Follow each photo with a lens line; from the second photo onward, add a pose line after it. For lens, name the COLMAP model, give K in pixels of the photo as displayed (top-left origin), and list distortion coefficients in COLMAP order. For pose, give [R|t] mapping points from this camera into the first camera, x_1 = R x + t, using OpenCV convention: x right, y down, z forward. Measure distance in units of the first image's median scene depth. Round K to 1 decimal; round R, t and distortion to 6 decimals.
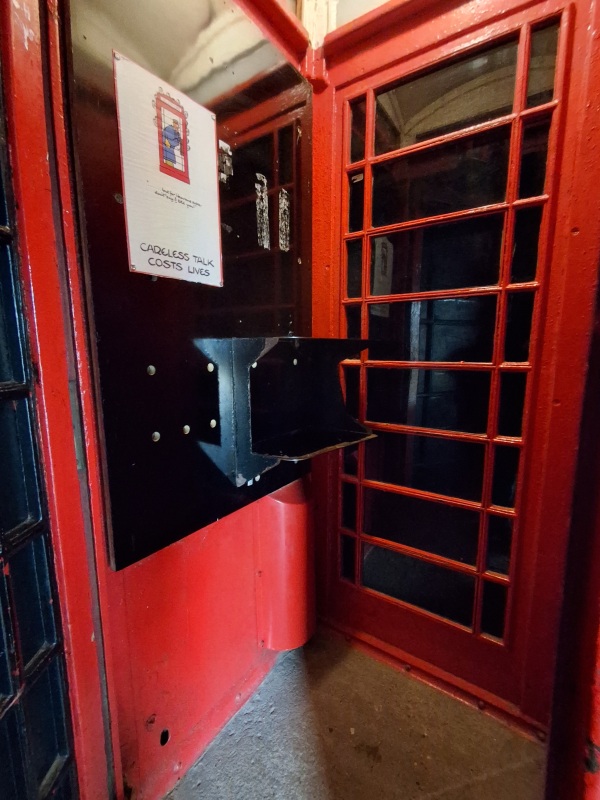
lens RADIAL K [[363.4, 0, 300.0], [0, 363.4, 400.0], [0, 0, 1]] dist [0.001562, 0.000537]
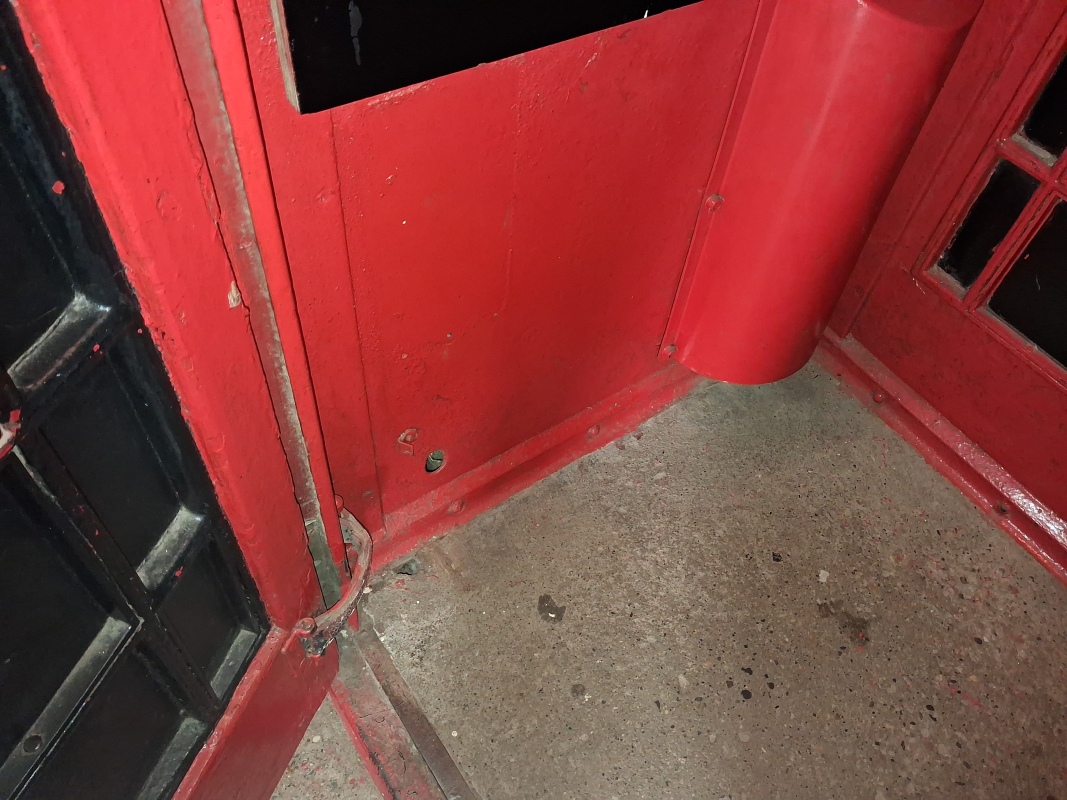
lens RADIAL K [[834.2, 0, 533.5], [0, 834.2, 400.0], [0, 0, 1]] dist [-0.026082, 0.004616]
pose [[0.934698, 0.322574, -0.149286, -0.115238], [-0.130970, 0.703006, 0.699020, 0.103986], [0.330435, -0.633820, 0.699346, 0.339203]]
